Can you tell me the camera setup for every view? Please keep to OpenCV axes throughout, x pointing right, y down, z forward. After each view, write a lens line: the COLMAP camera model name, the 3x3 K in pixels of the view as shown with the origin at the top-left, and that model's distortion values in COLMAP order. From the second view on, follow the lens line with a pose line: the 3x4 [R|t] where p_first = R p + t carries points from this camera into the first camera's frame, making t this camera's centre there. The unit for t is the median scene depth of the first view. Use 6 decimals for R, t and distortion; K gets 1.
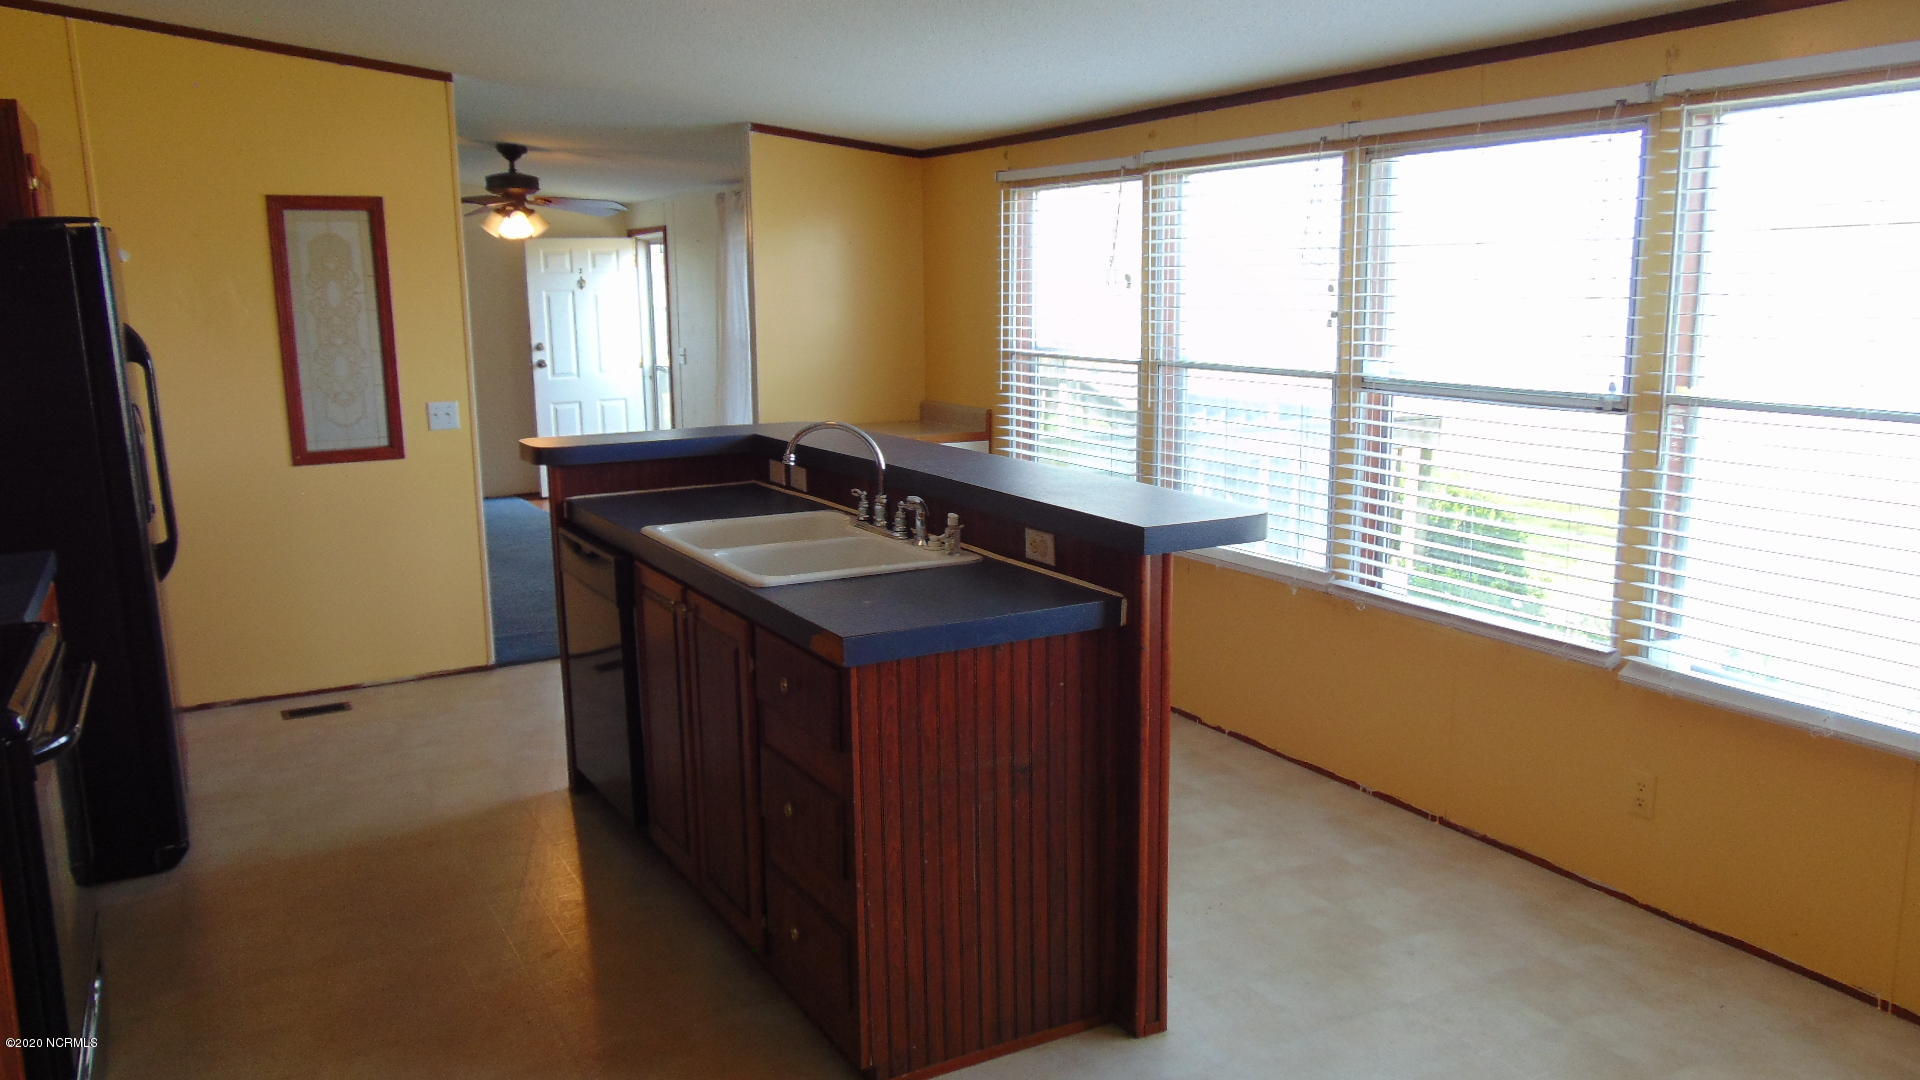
lens RADIAL K [[1440.0, 0, 962.4], [0, 1440.0, 530.1], [0, 0, 1]] dist [-0.034084, 0.073393]
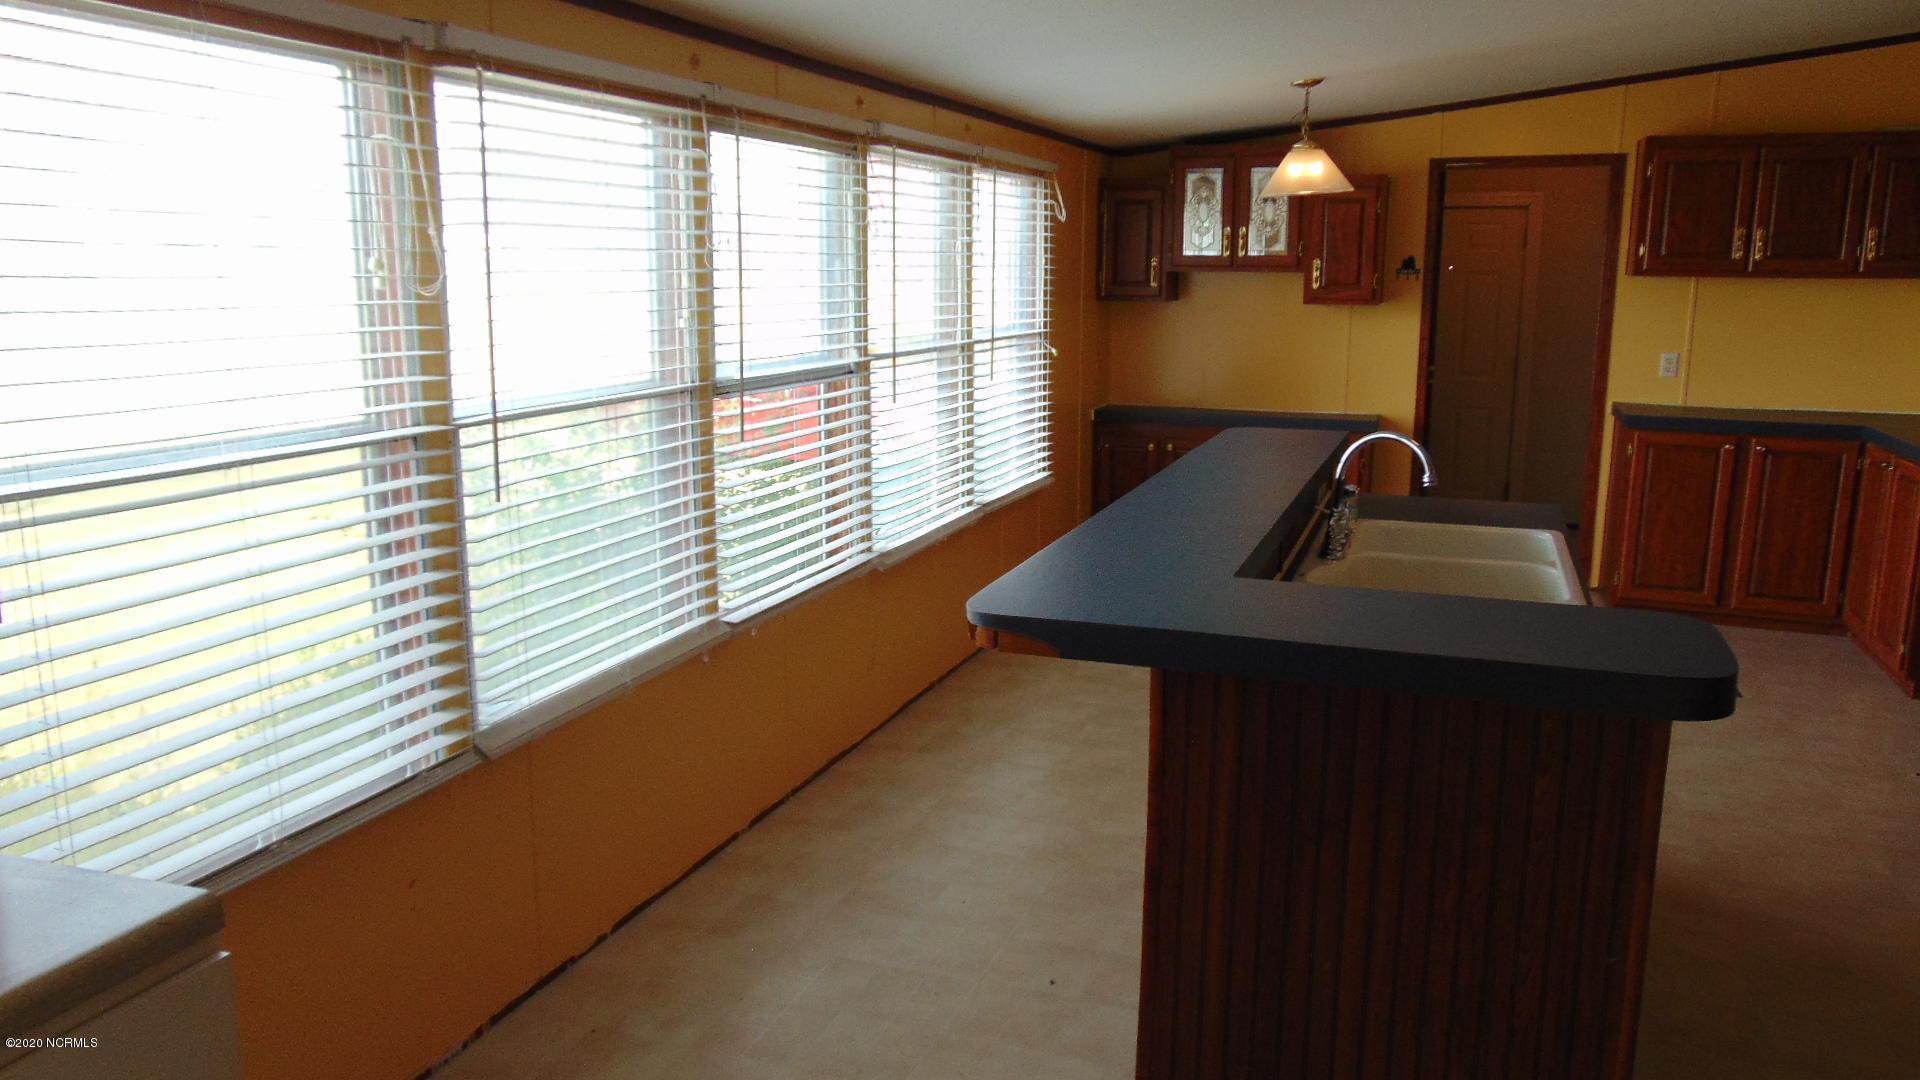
lens RADIAL K [[1440.0, 0, 962.4], [0, 1440.0, 530.1], [0, 0, 1]] dist [-0.034084, 0.073393]
pose [[-0.666004, -0.130150, 0.734507, -0.478961], [0.129100, 0.949692, 0.285339, -0.253768], [-0.734692, 0.284861, -0.615696, 1.471603]]
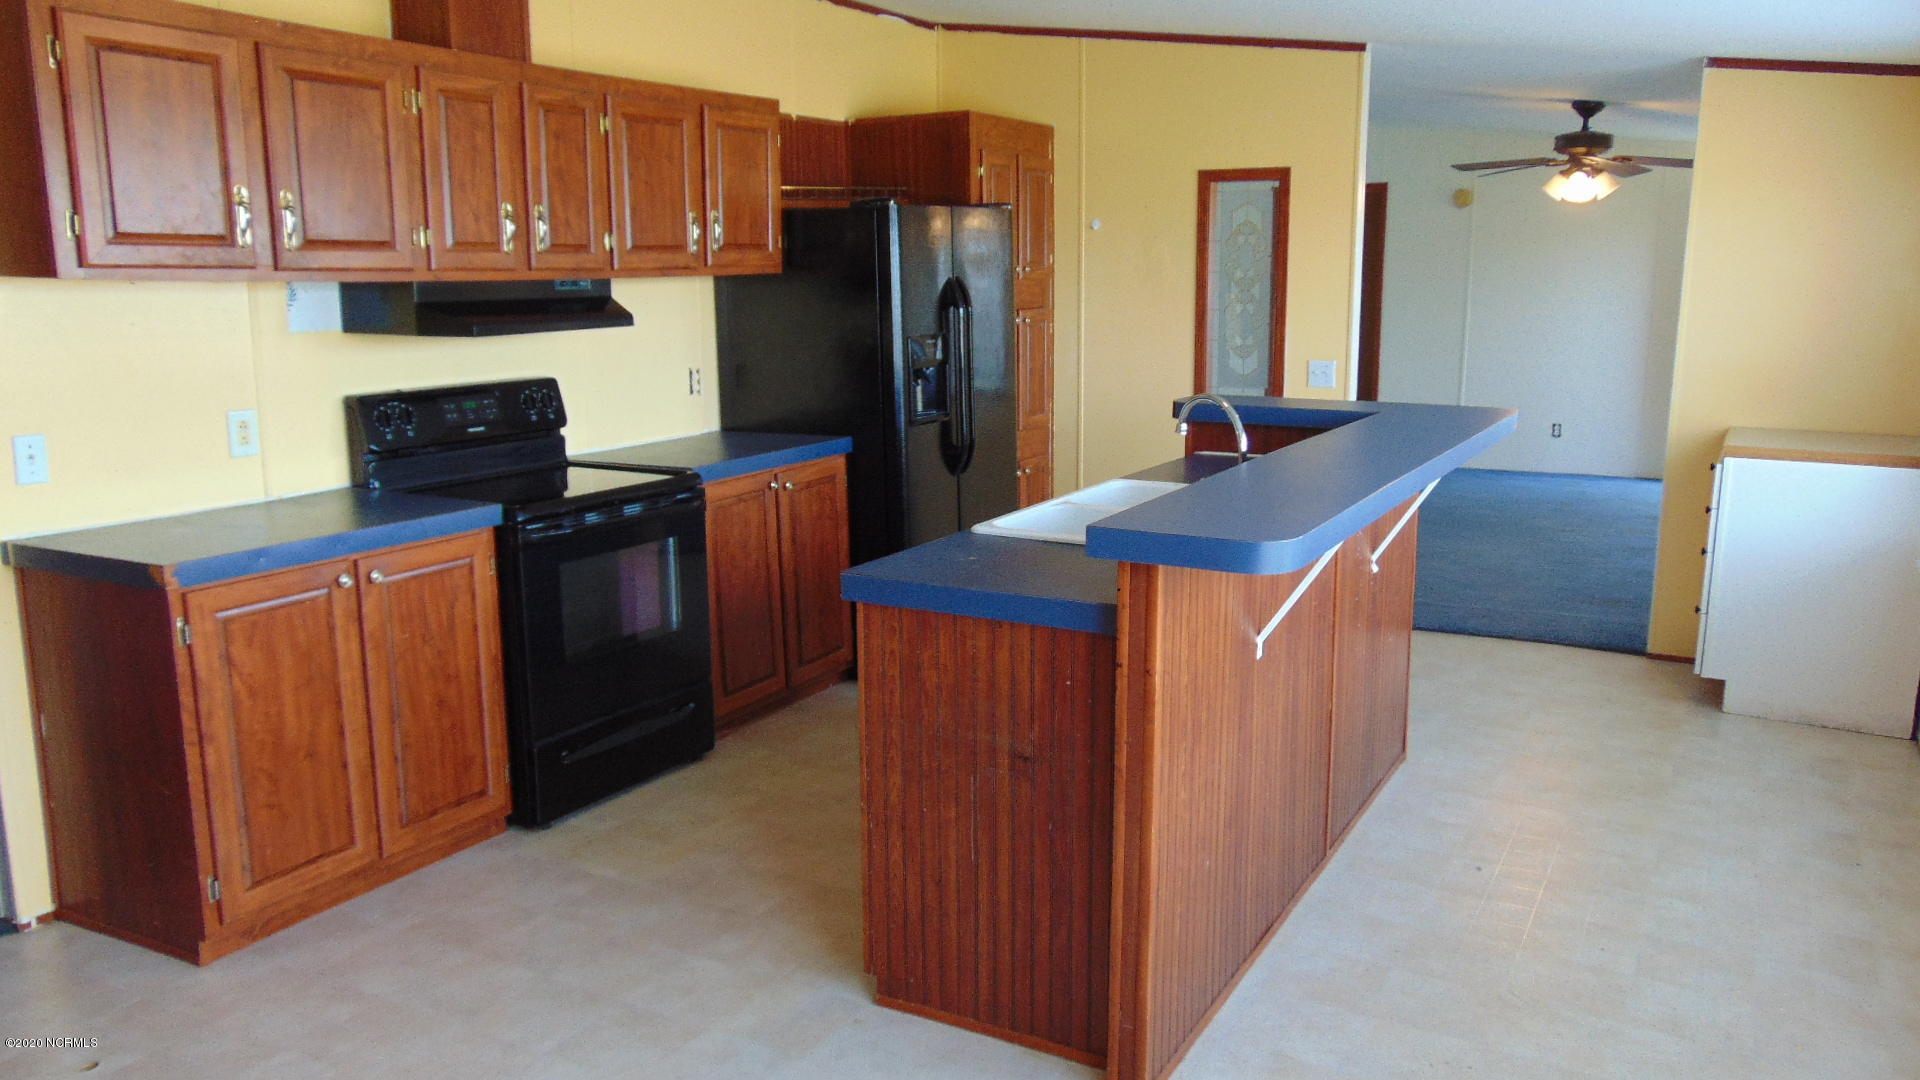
lens RADIAL K [[1440.0, 0, 962.4], [0, 1440.0, 530.1], [0, 0, 1]] dist [-0.034084, 0.073393]
pose [[0.530344, 0.168317, -0.830906, 0.535305], [-0.148118, 0.983415, 0.104672, -0.052470], [0.834743, 0.067560, 0.546479, 0.289843]]
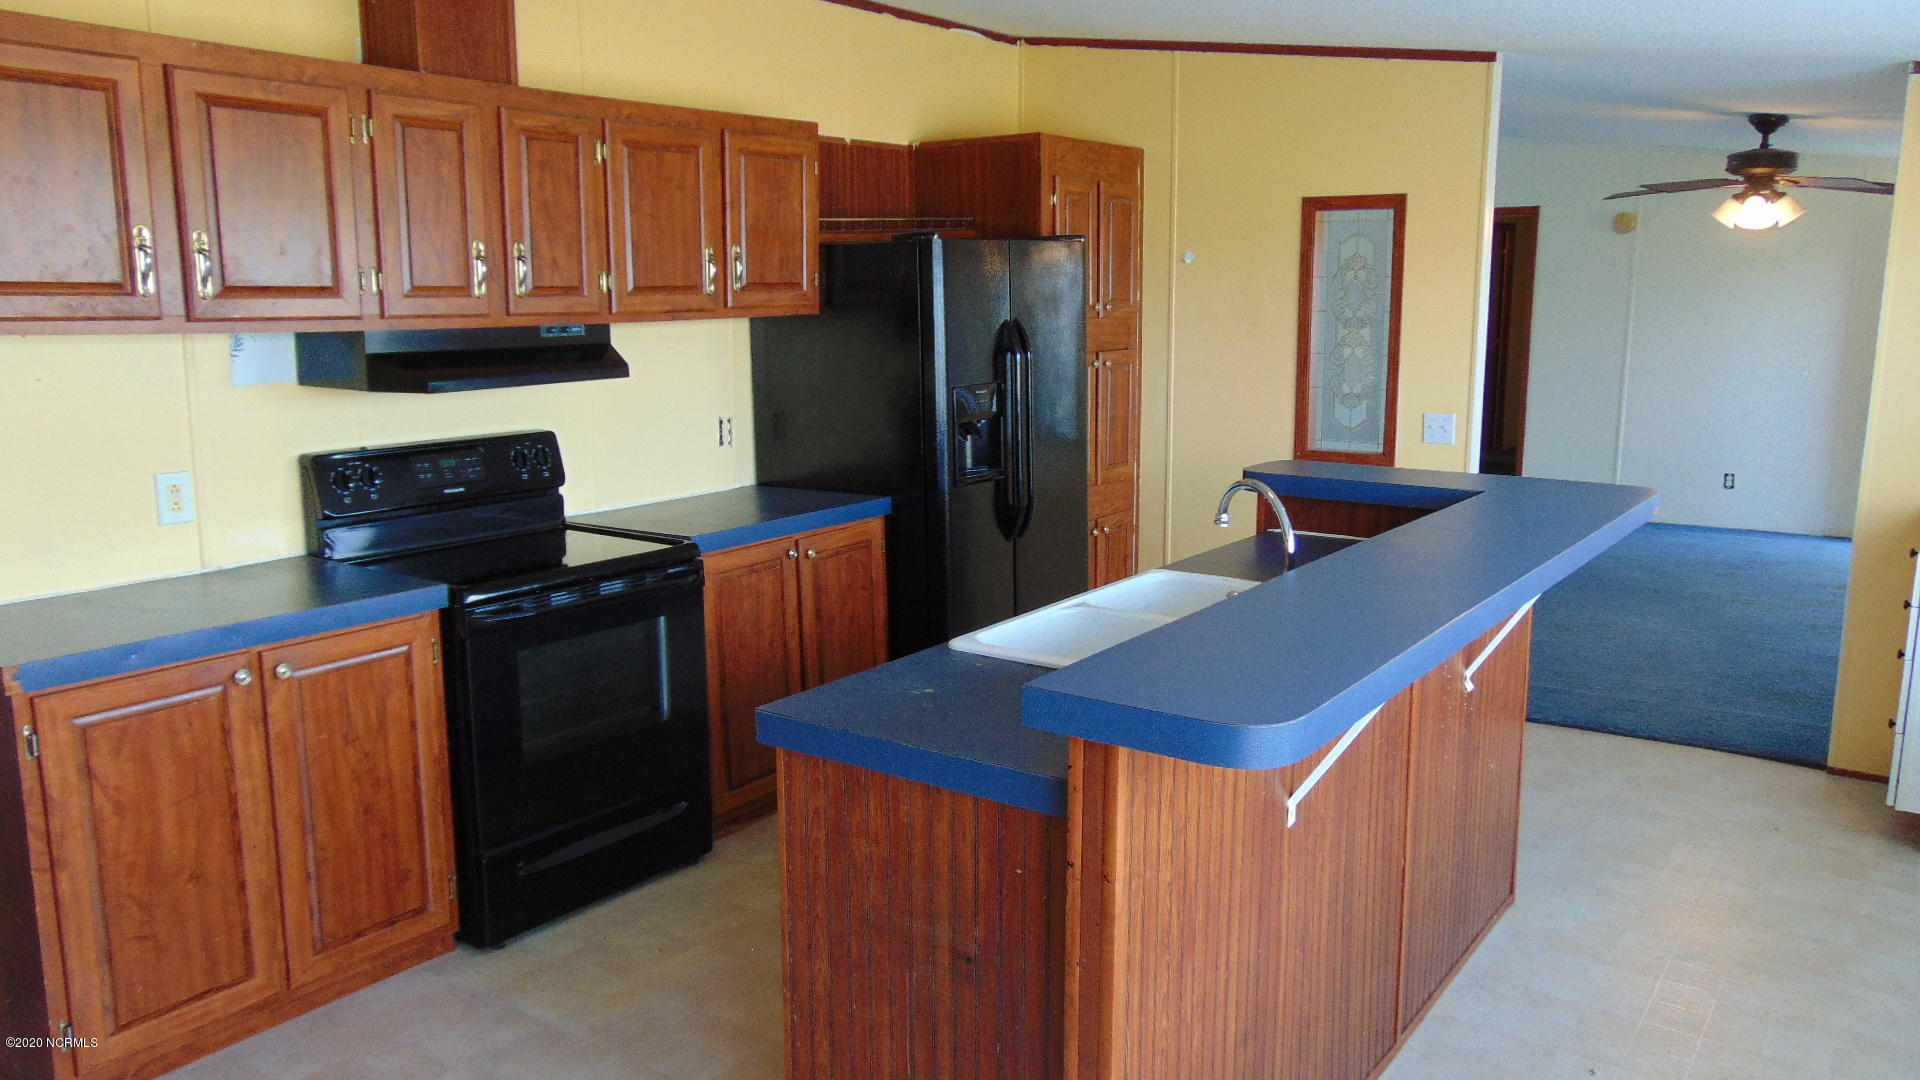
lens RADIAL K [[1440.0, 0, 962.4], [0, 1440.0, 530.1], [0, 0, 1]] dist [-0.034084, 0.073393]
pose [[0.437035, 0.168199, -0.883577, 0.452099], [-0.158278, 0.981411, 0.108535, -0.091813], [0.885408, 0.092417, 0.455534, 0.426897]]
